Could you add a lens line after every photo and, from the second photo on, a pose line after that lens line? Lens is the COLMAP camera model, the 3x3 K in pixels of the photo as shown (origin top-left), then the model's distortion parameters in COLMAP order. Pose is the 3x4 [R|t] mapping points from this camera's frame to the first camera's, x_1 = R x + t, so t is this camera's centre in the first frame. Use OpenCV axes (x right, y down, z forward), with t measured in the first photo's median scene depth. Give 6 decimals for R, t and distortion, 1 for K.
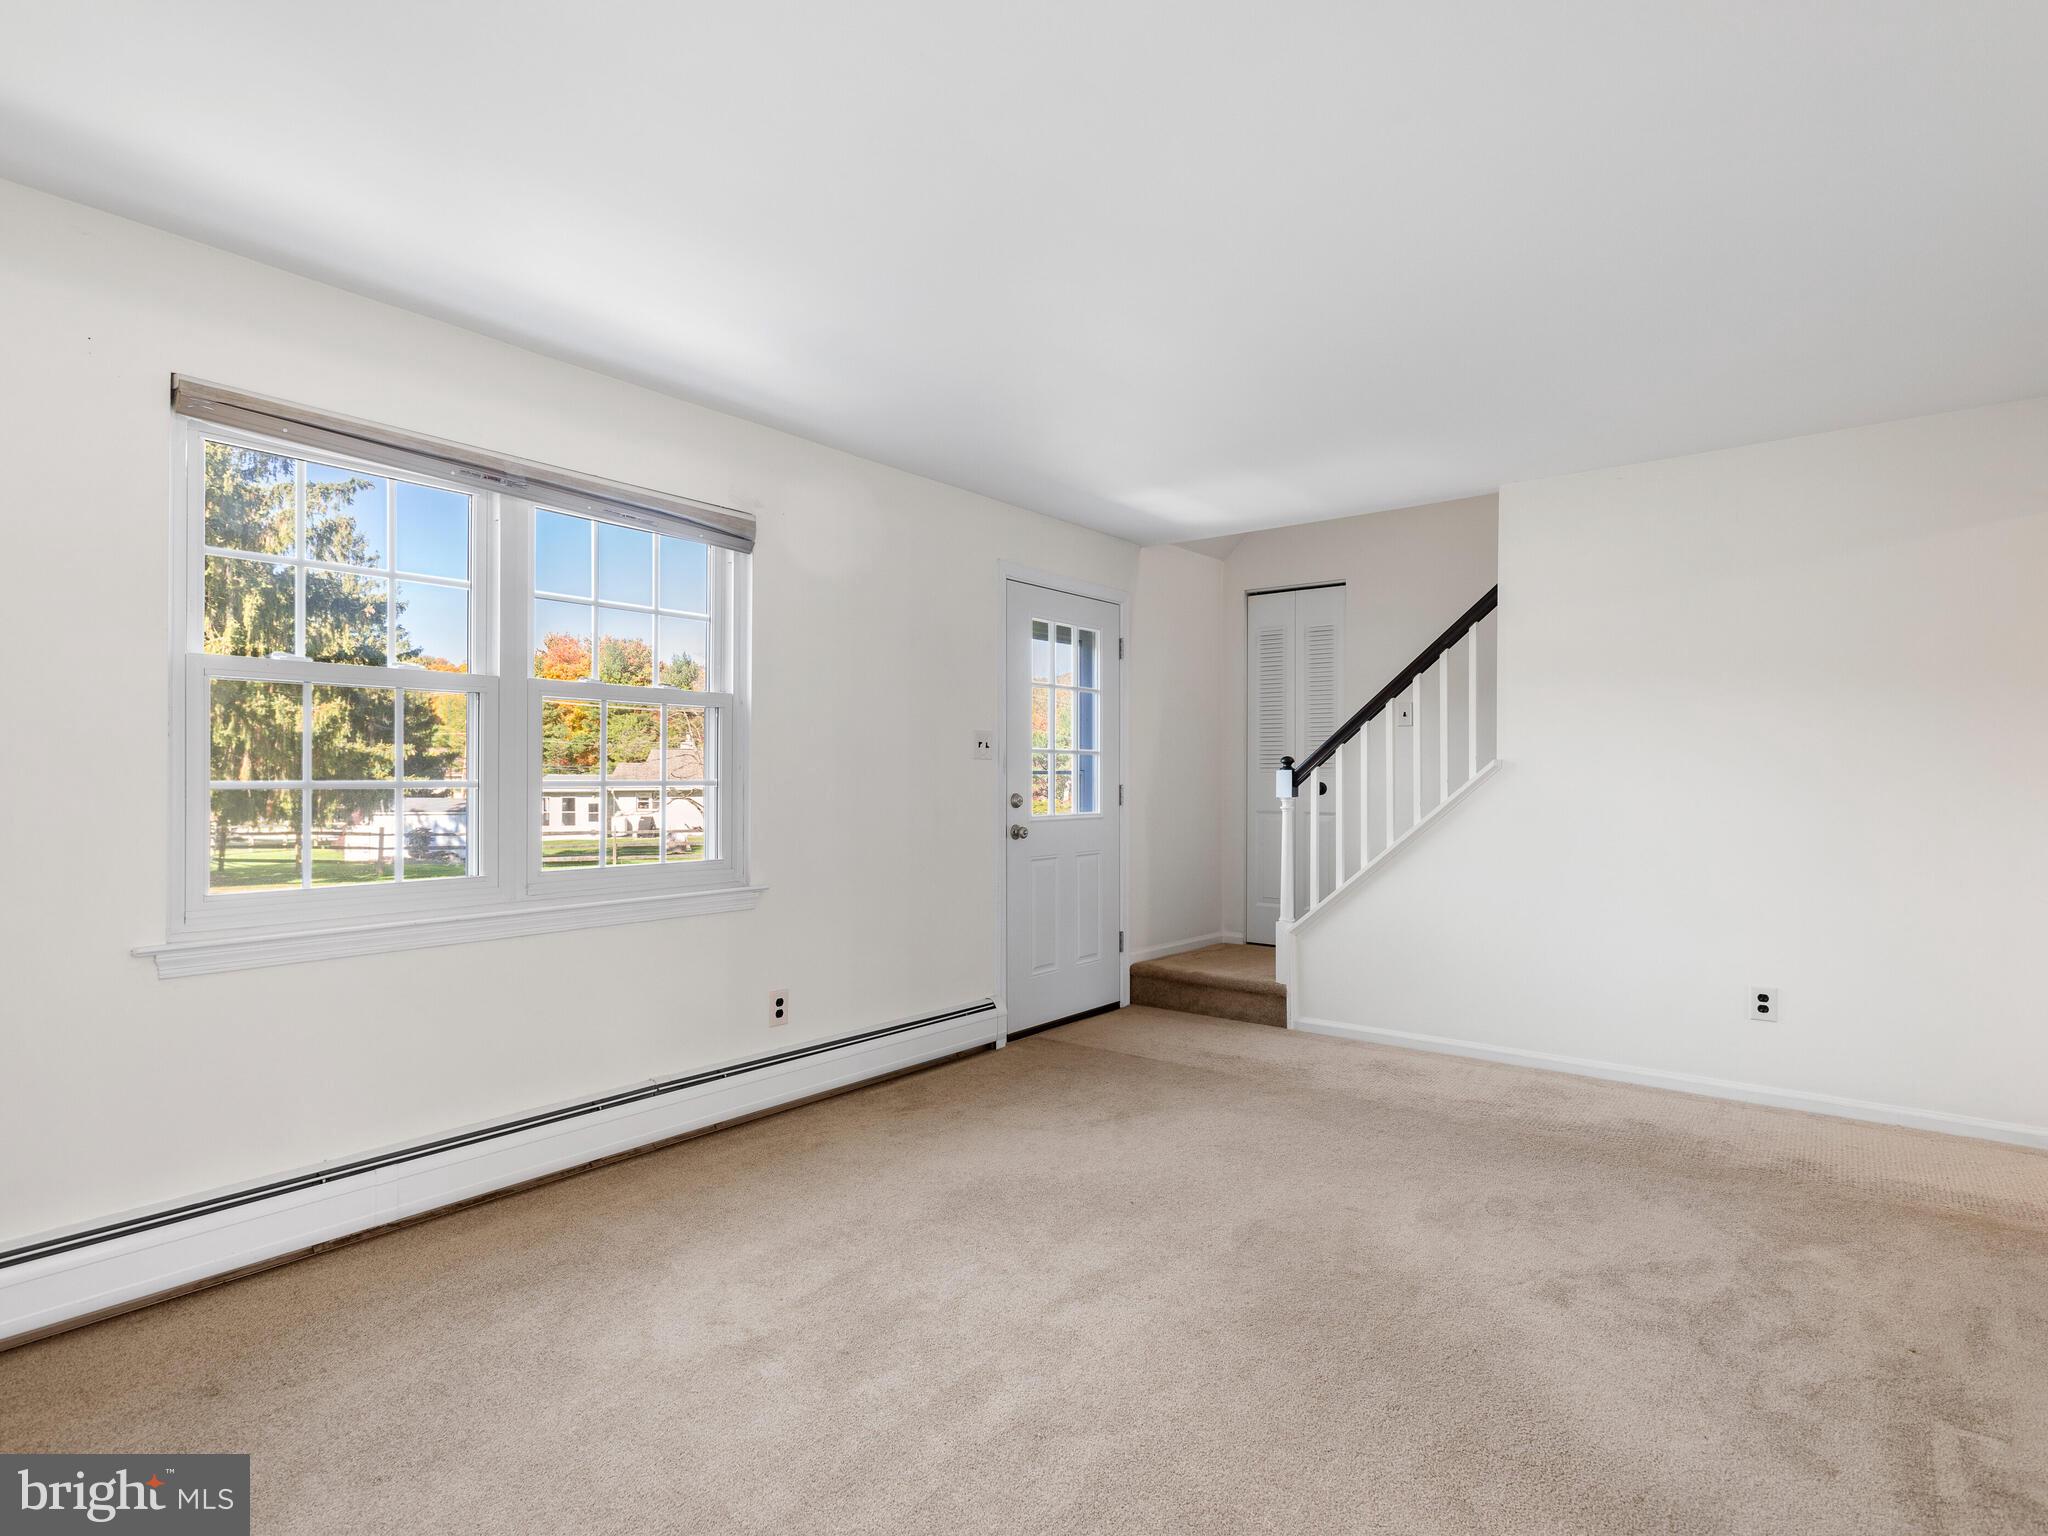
lens RADIAL K [[1064.1, 0, 1028.3], [0, 1064.1, 774.1], [0, 0, 1]] dist [0.005307, -0.000447]
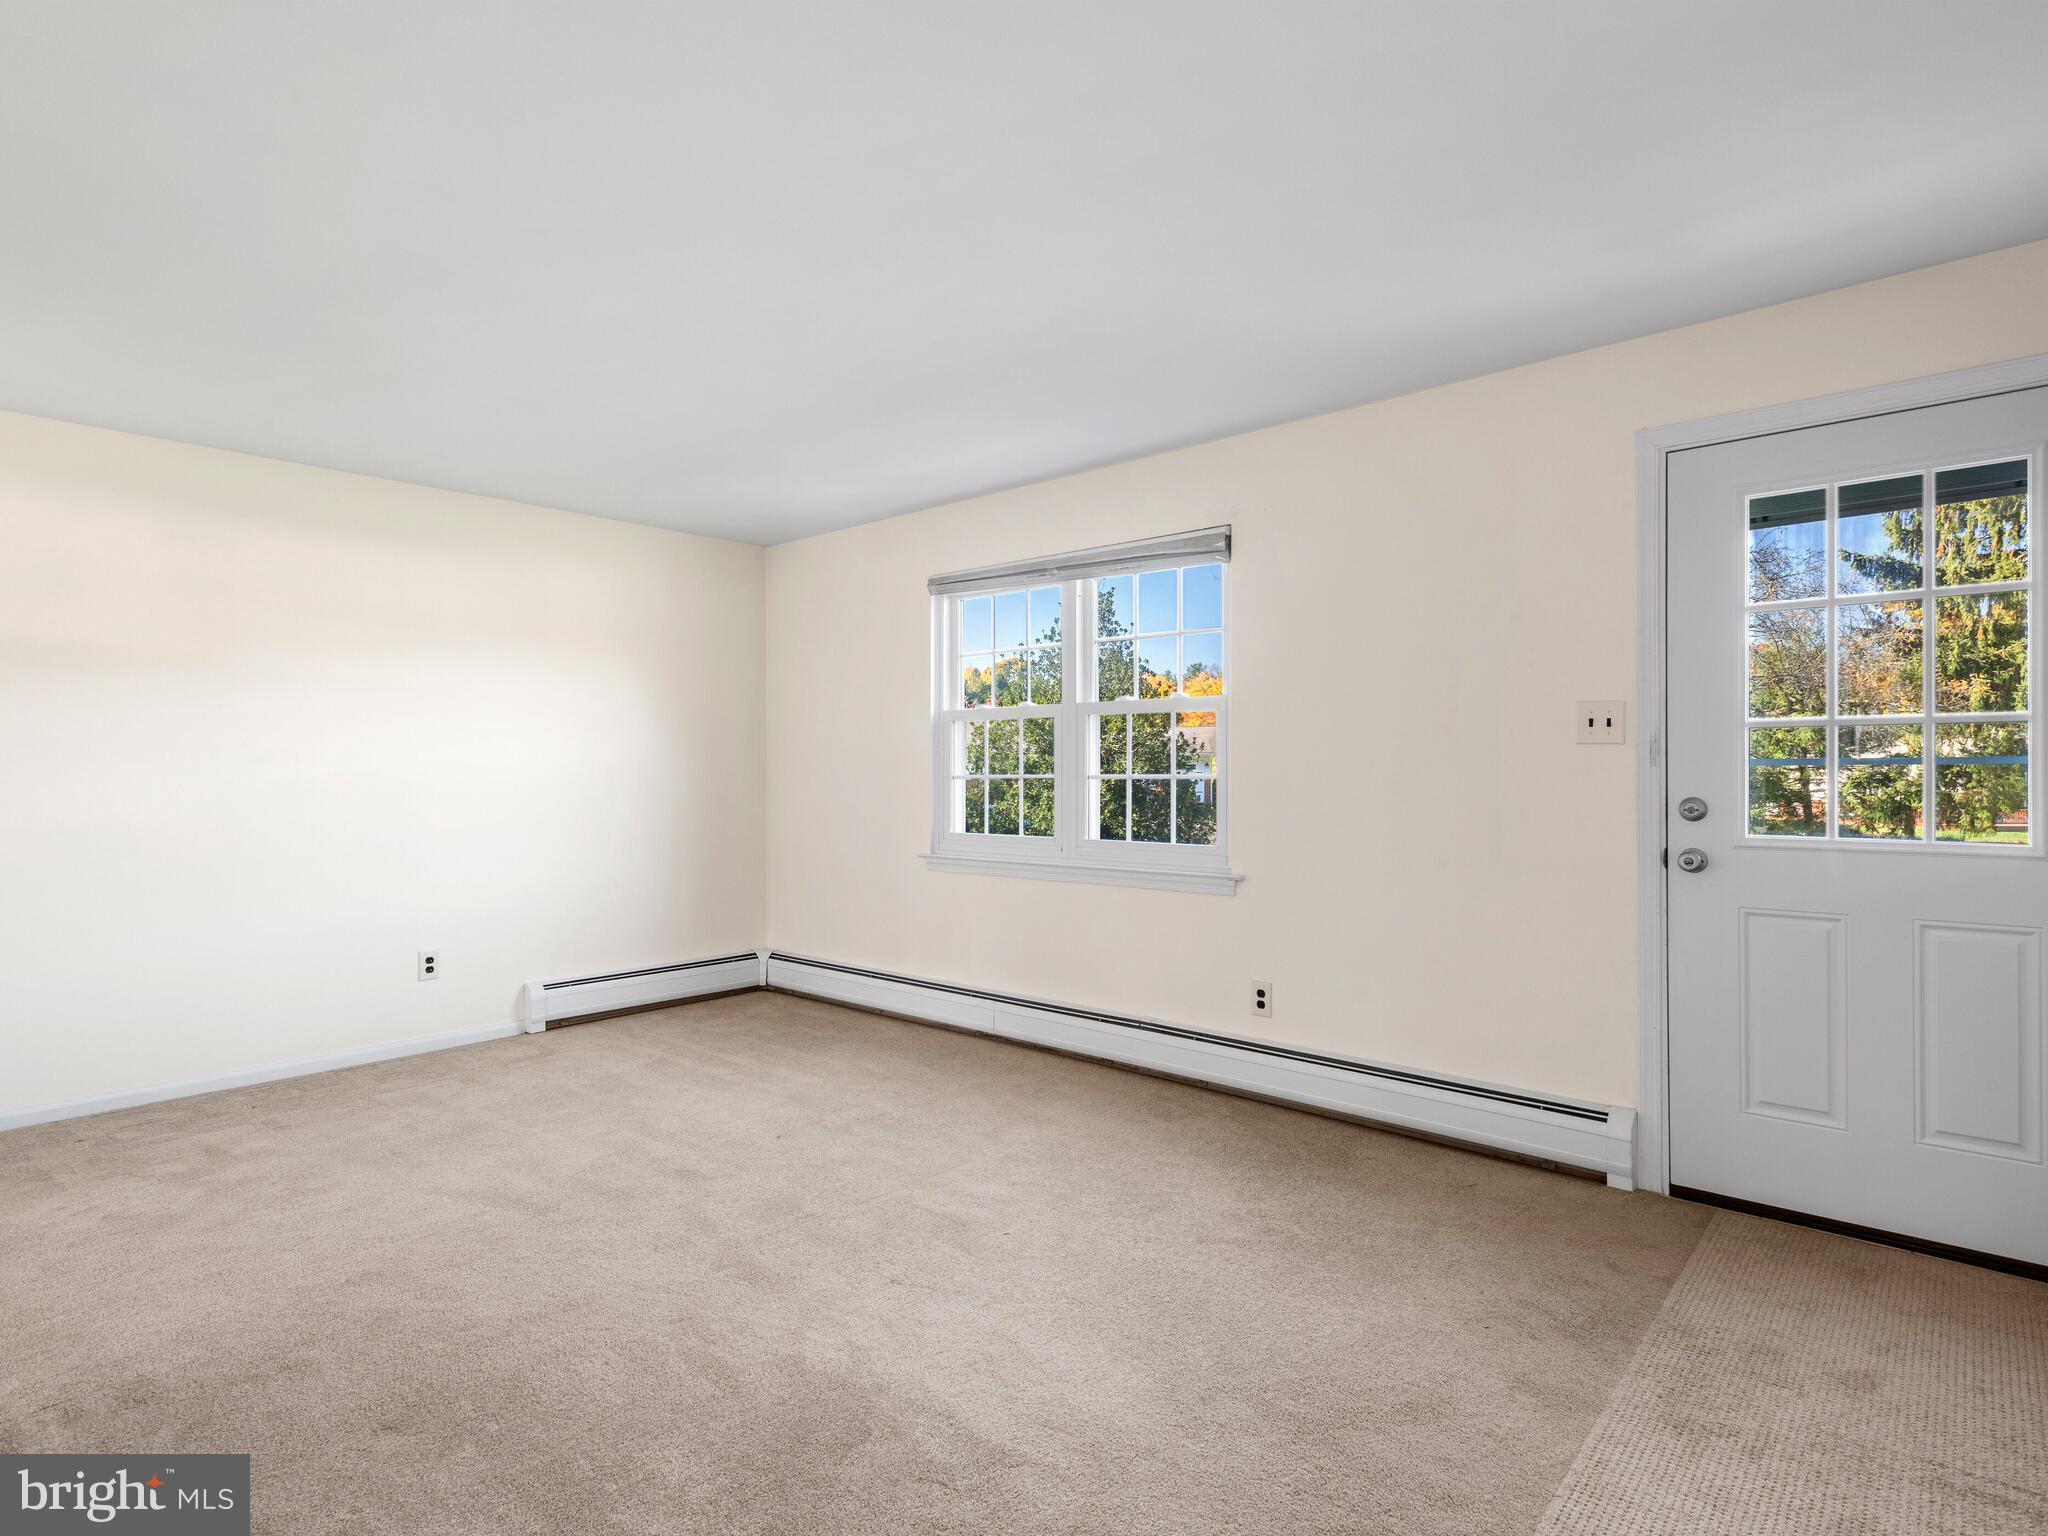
lens RADIAL K [[1064.1, 0, 1028.3], [0, 1064.1, 774.1], [0, 0, 1]] dist [0.005307, -0.000447]
pose [[-0.060658, 0.000860, -0.998158, 0.780936], [0.007466, 0.999972, 0.000407, 0.003429], [0.998131, -0.007428, -0.060662, 0.831575]]
